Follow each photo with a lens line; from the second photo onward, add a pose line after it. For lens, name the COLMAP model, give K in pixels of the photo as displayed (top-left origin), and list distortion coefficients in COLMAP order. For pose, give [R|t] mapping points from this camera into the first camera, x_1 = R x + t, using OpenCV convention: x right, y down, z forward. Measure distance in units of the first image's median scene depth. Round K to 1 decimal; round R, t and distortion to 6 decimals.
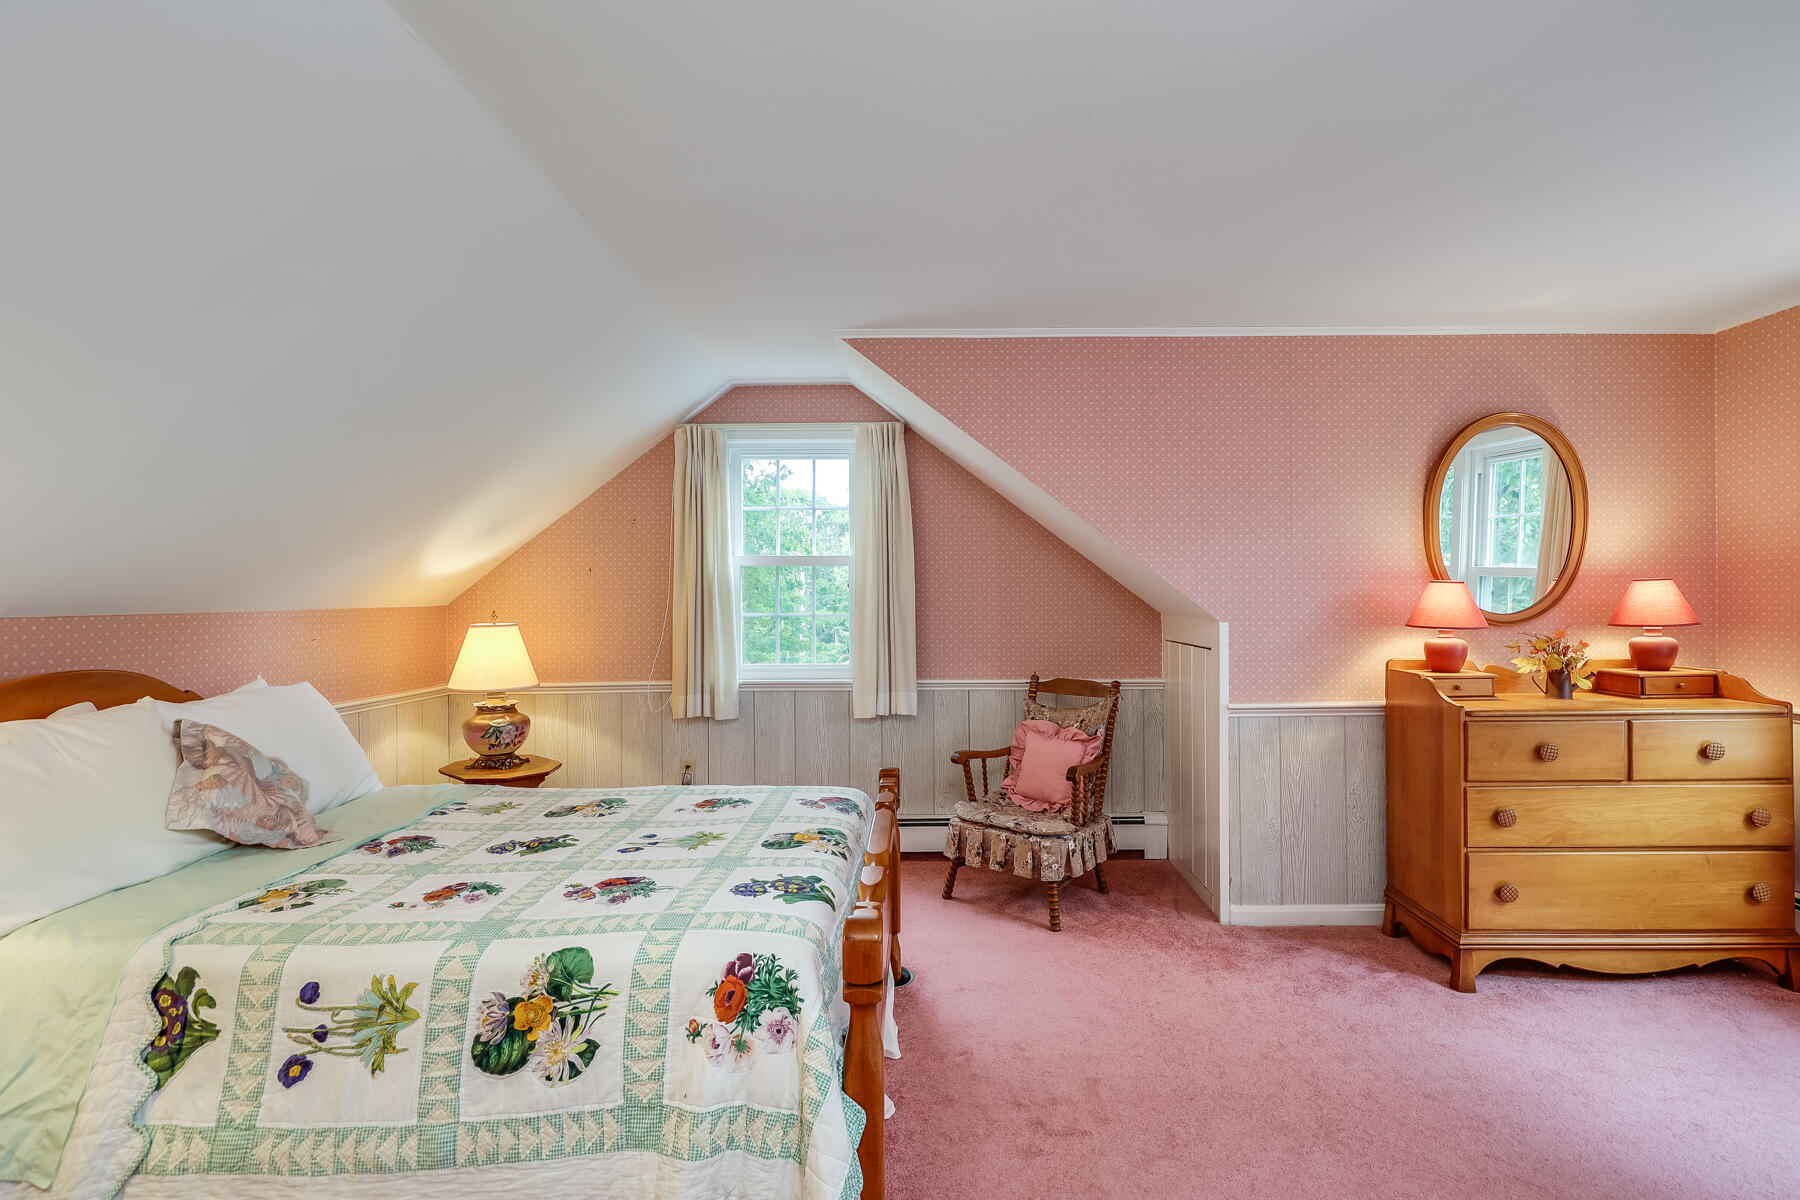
lens RADIAL K [[859.4, 0, 899.8], [0, 859.4, 608.1], [0, 0, 1]] dist [-0.009094, -0.000556]
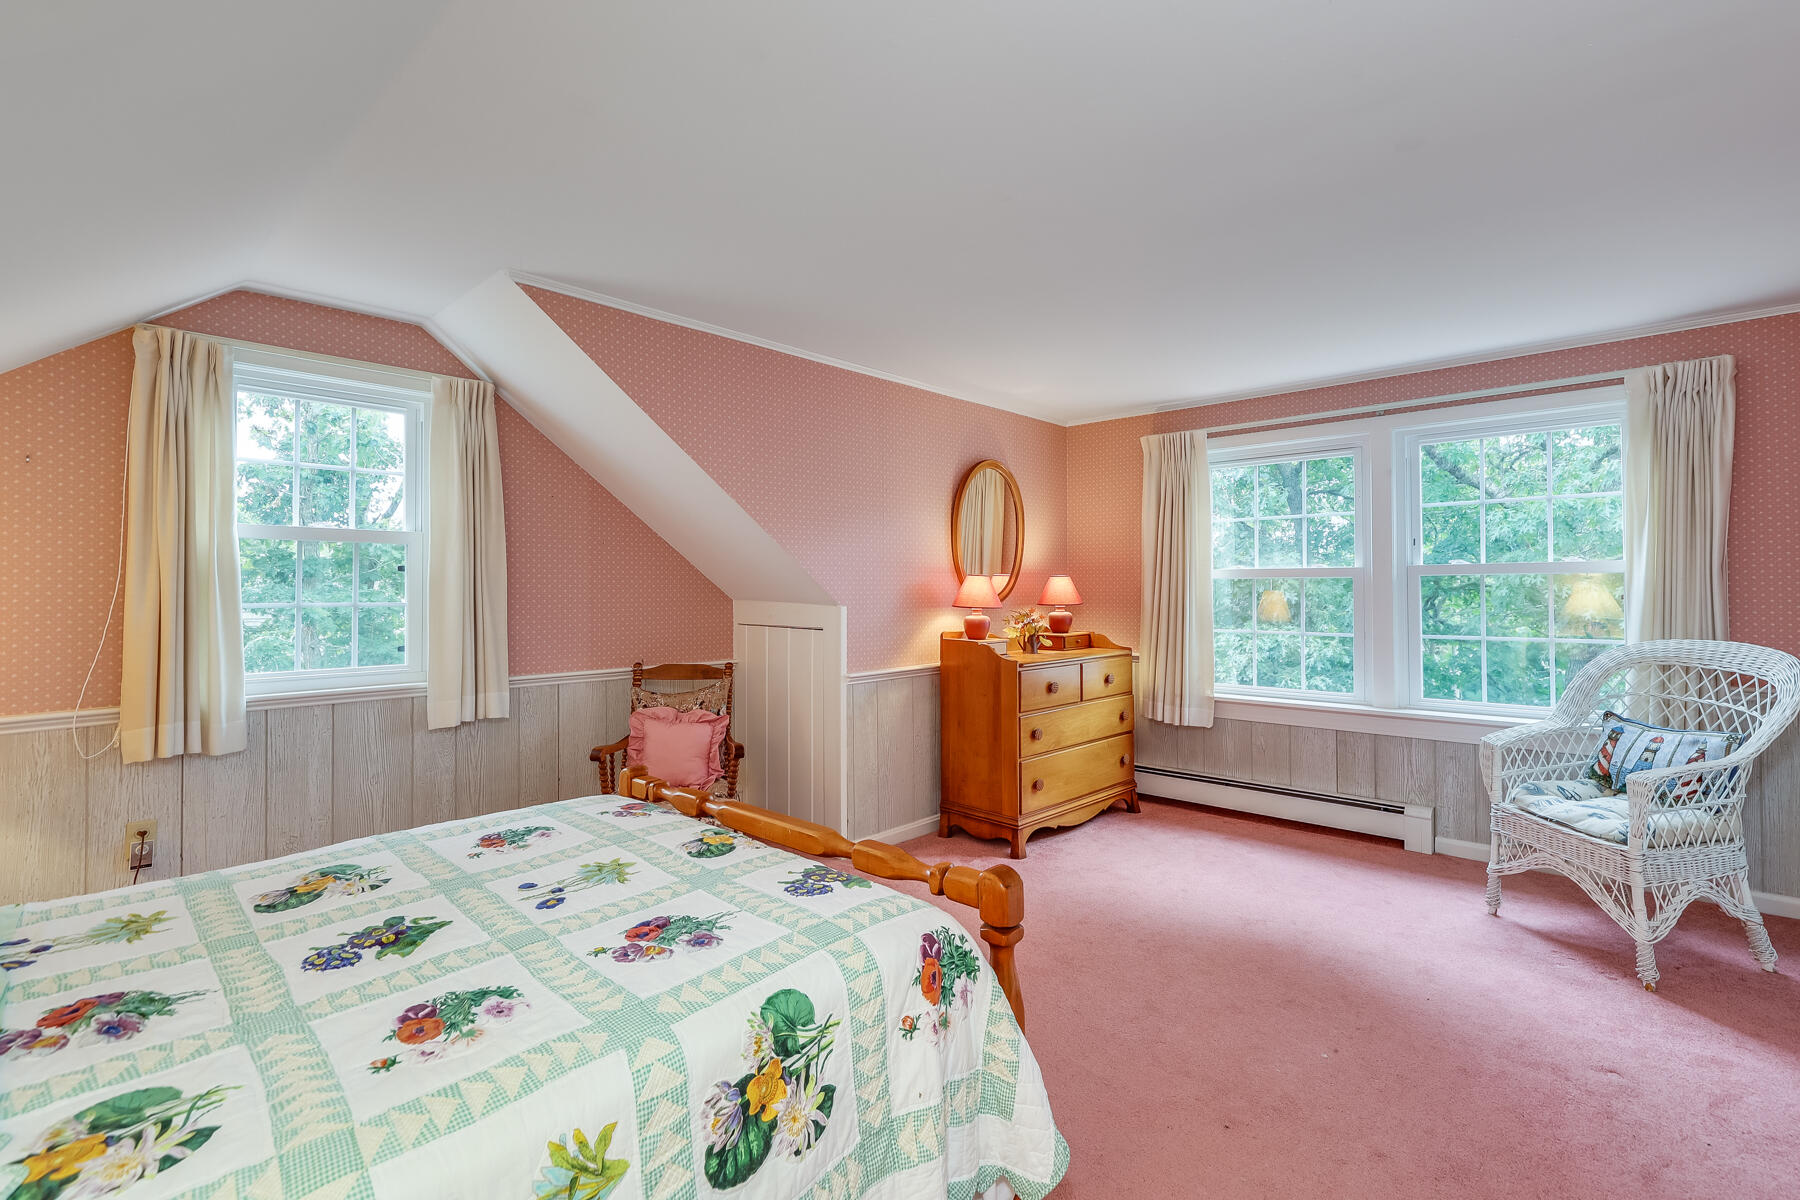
lens RADIAL K [[815.0, 0, 901.0], [0, 815.0, 585.0], [0, 0, 1]] dist [0.005128, -0.000057]
pose [[0.681659, 0.007406, 0.731633, -0.496768], [0.004744, 0.999883, -0.014542, 0.004588], [-0.731655, 0.013383, 0.681544, 0.201306]]
